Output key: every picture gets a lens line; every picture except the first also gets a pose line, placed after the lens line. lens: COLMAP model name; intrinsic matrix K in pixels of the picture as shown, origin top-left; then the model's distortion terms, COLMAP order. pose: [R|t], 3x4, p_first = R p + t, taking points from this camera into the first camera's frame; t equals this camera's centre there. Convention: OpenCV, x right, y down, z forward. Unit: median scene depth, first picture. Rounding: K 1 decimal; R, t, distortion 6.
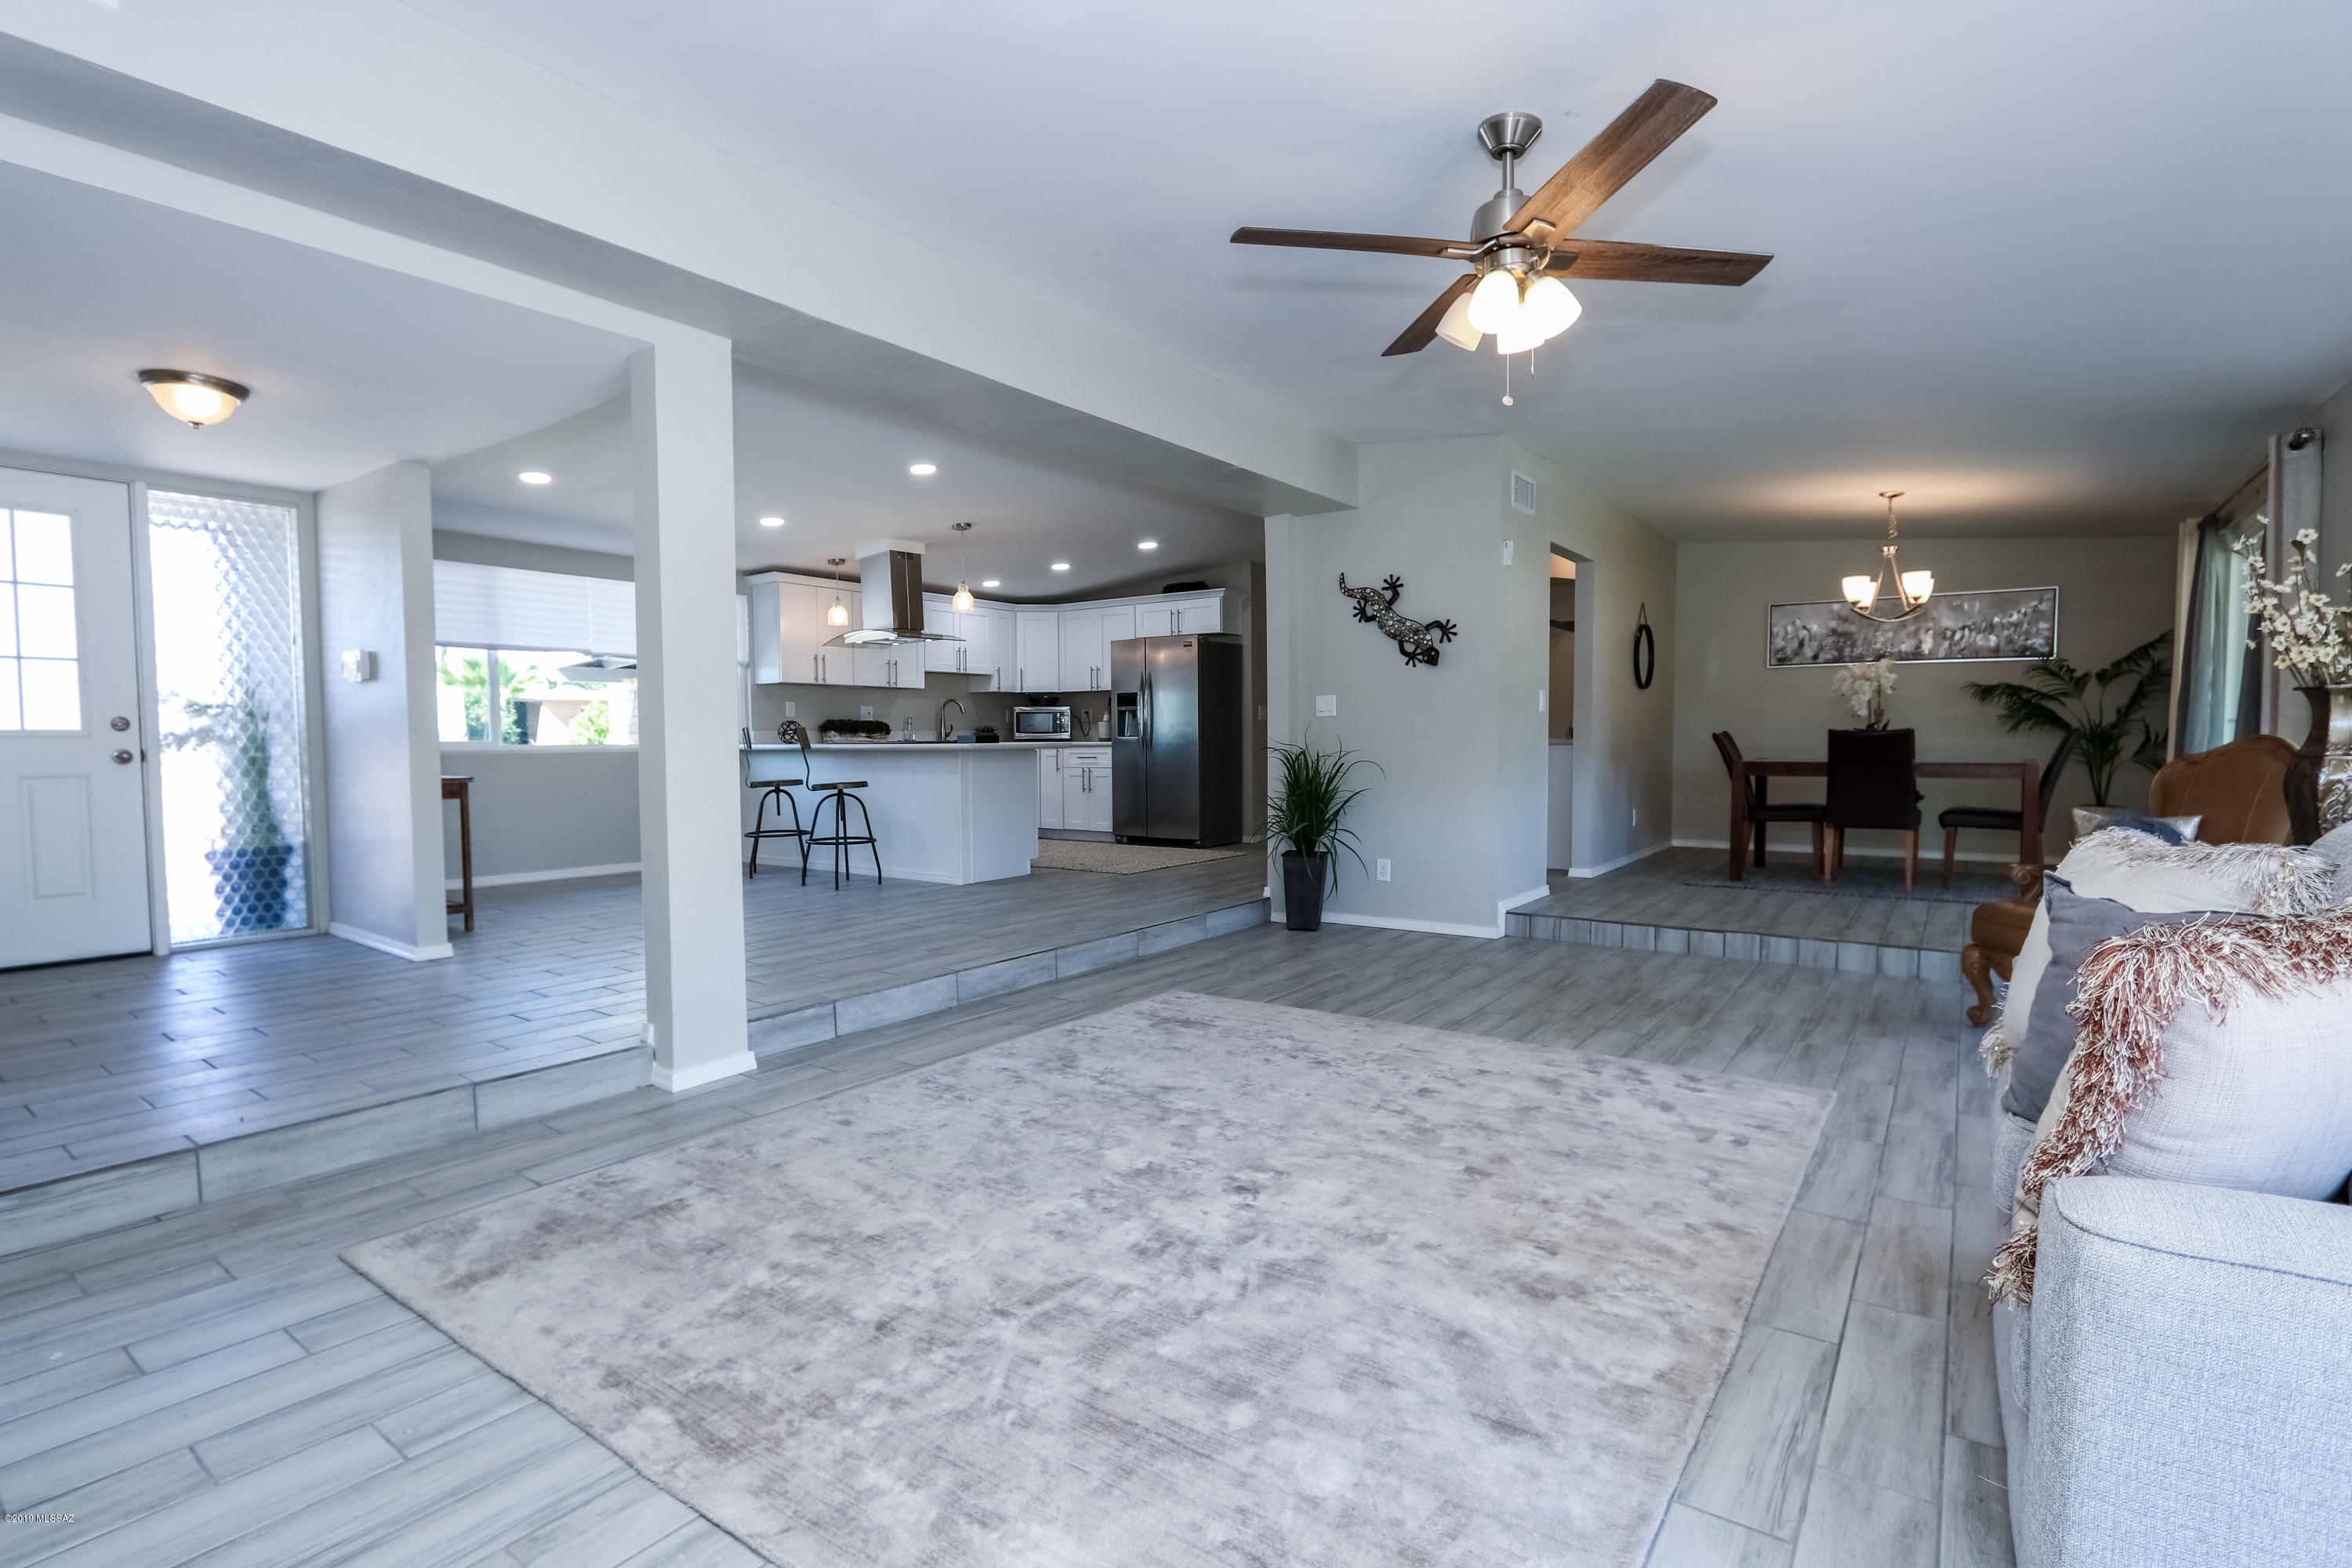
lens RADIAL K [[1130.4, 0, 1161.6], [0, 1130.4, 783.7], [0, 0, 1]] dist [-0.002087, 0.000545]
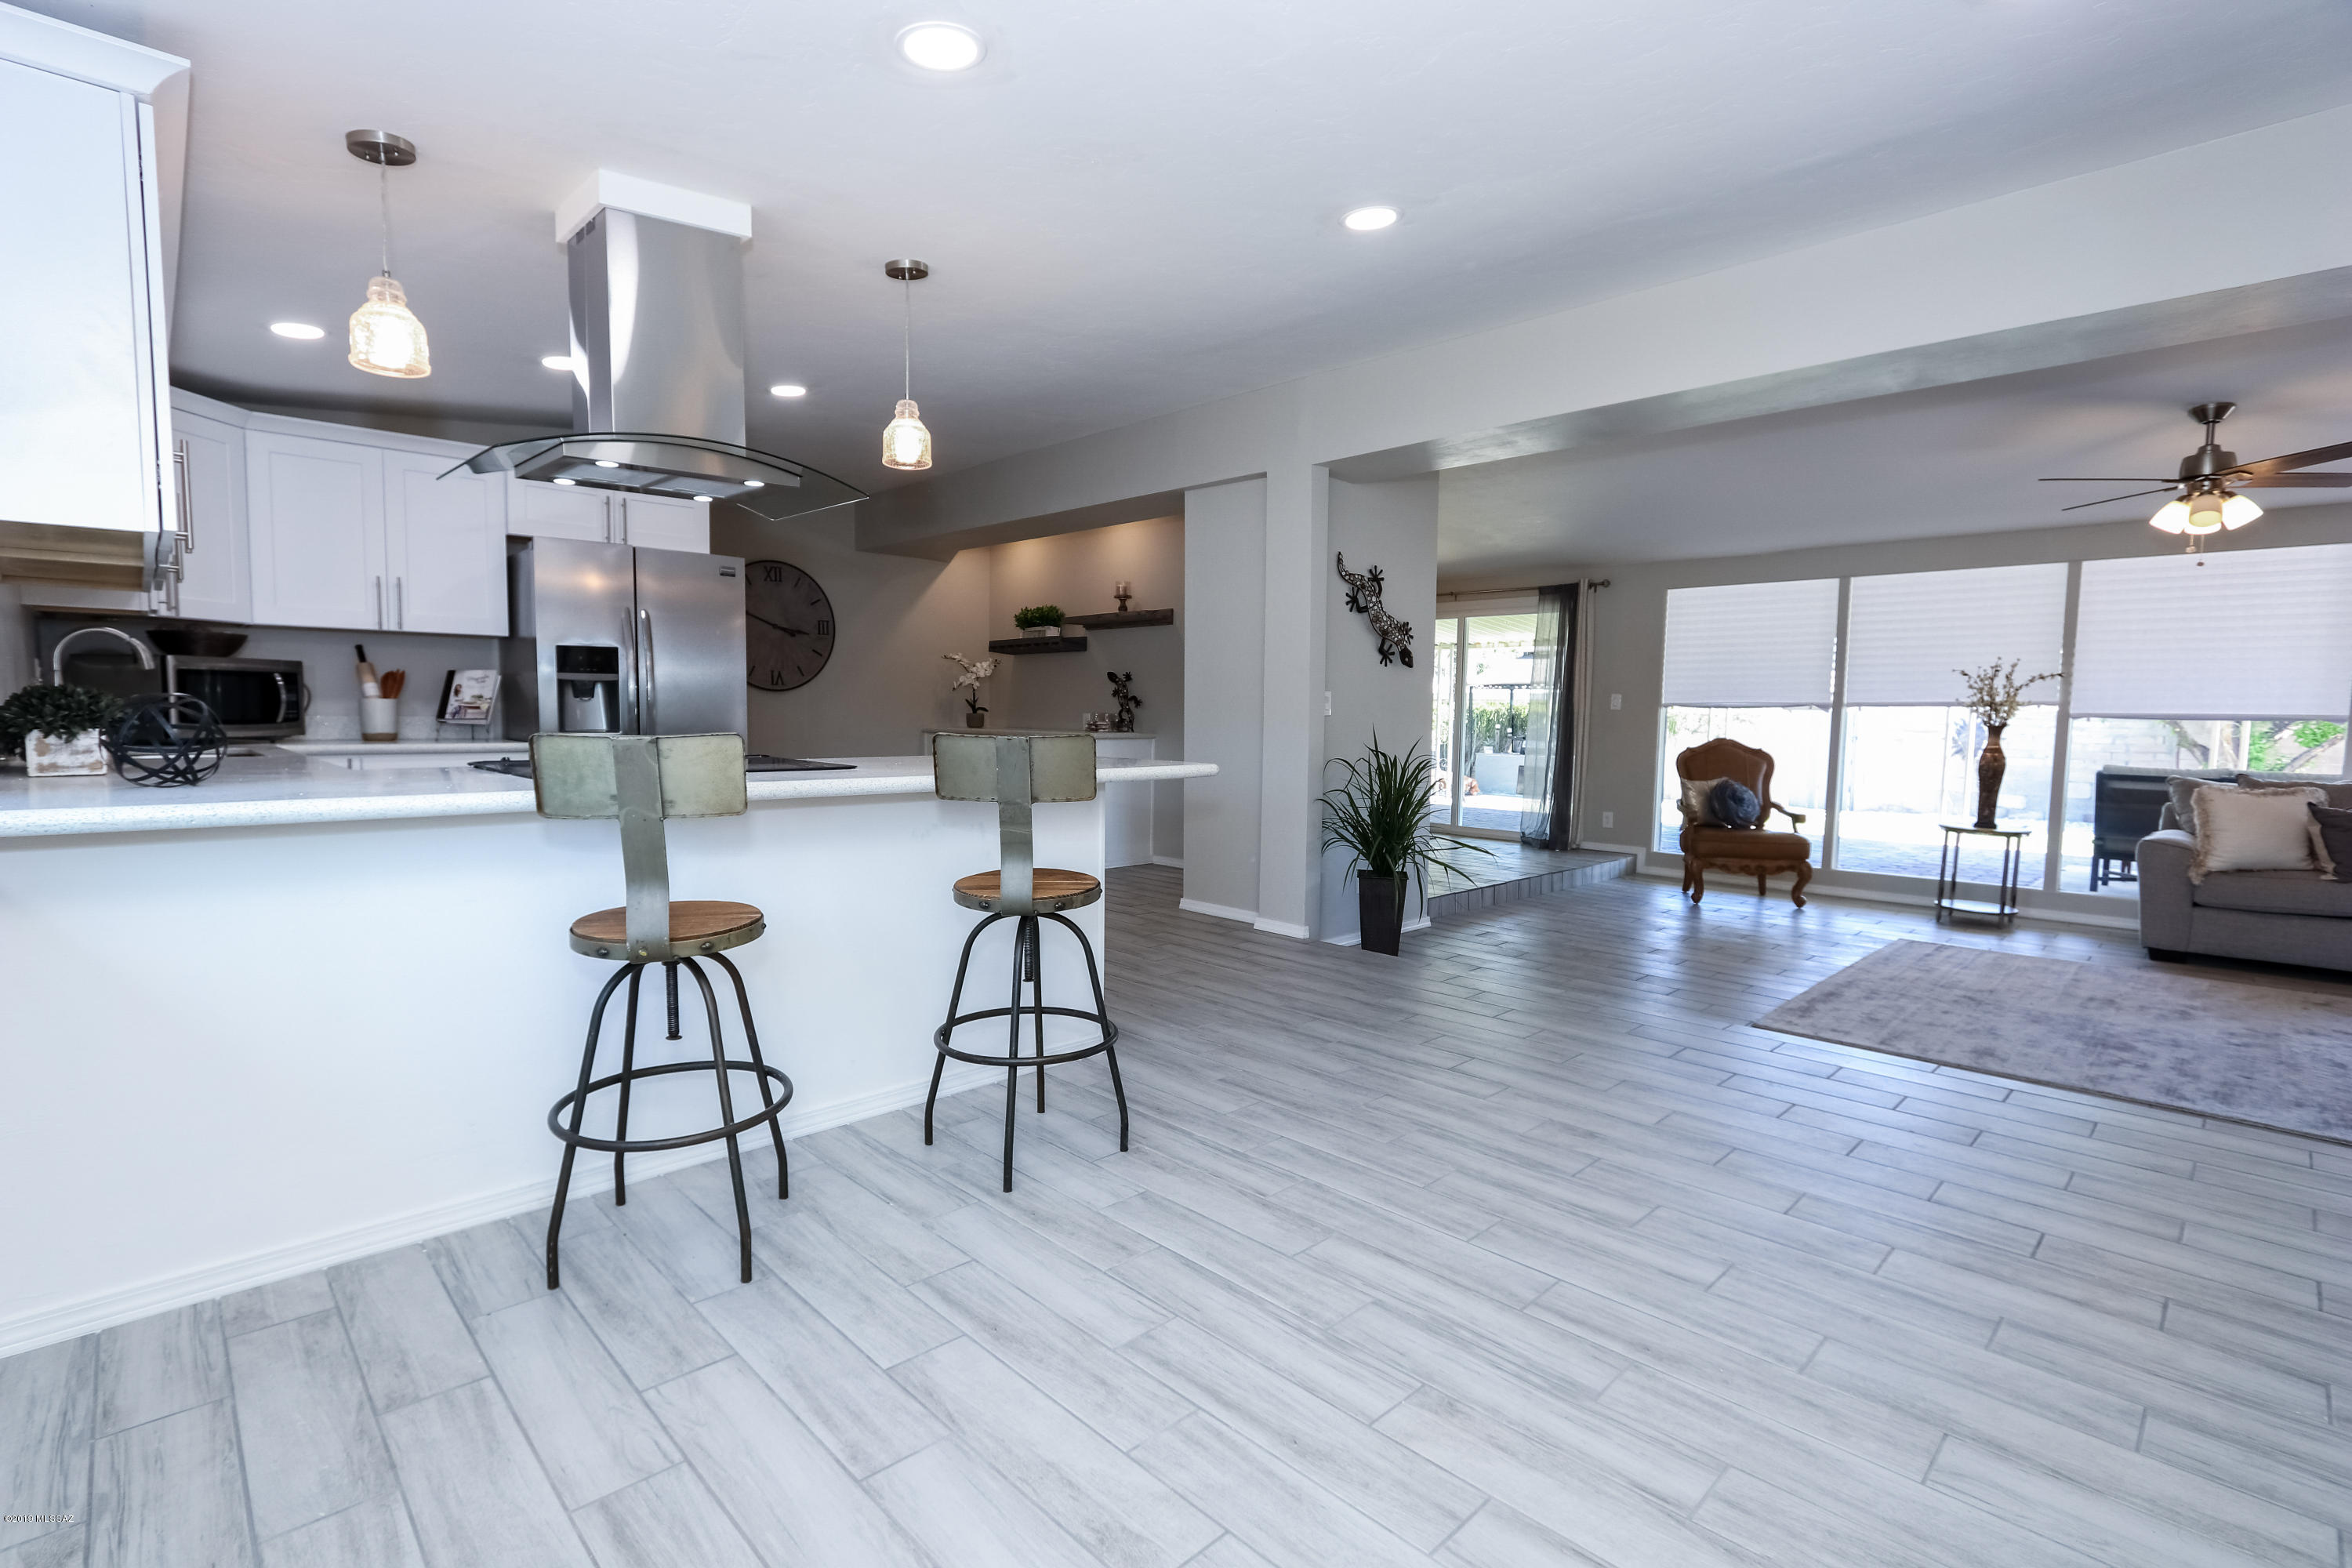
lens RADIAL K [[1087.1, 0, 1149.4], [0, 1087.1, 791.0], [0, 0, 1]] dist [-0.017654, 0.001855]
pose [[0.171652, -0.065914, 0.982950, -0.594328], [0.027381, 0.997693, 0.062121, -0.049462], [-0.984777, 0.016251, 0.173061, 0.849785]]
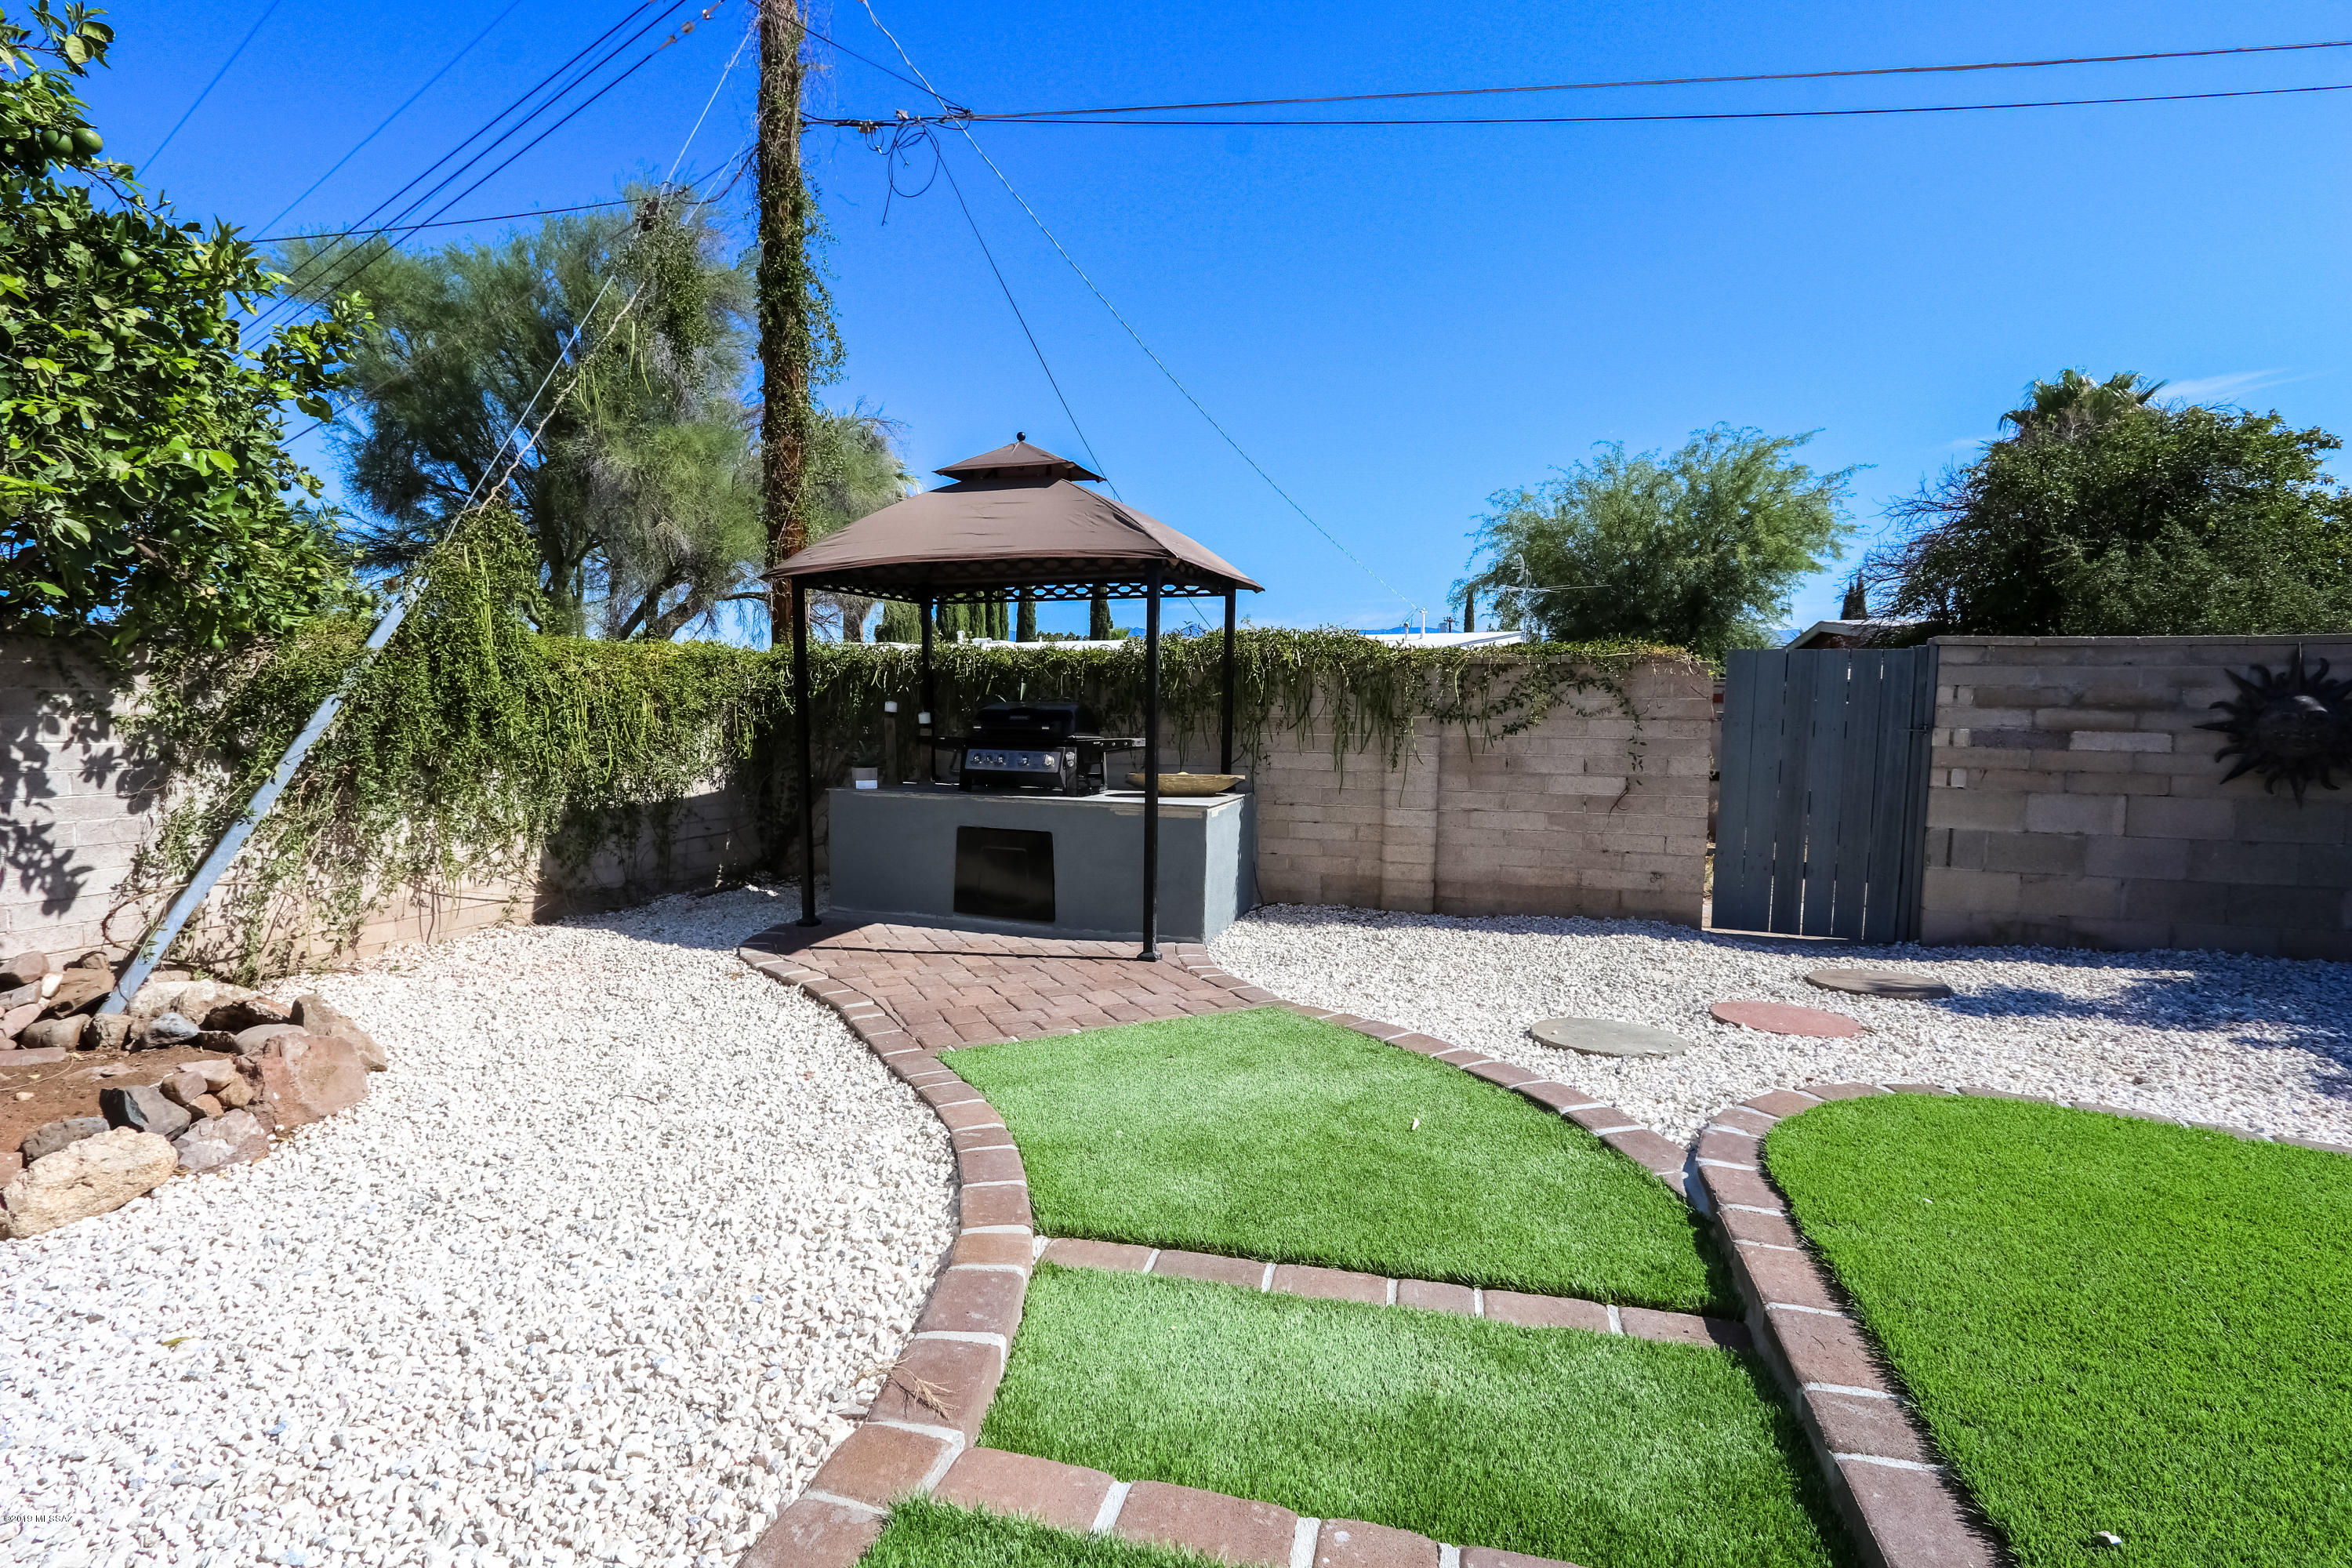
lens RADIAL K [[1087.1, 0, 1149.4], [0, 1087.1, 791.0], [0, 0, 1]] dist [-0.017654, 0.001855]
pose [[-0.343746, -0.067195, 0.936656, 1.146972], [0.034148, 0.995883, 0.083976, -0.019416], [-0.938442, 0.060851, -0.340036, 0.592010]]
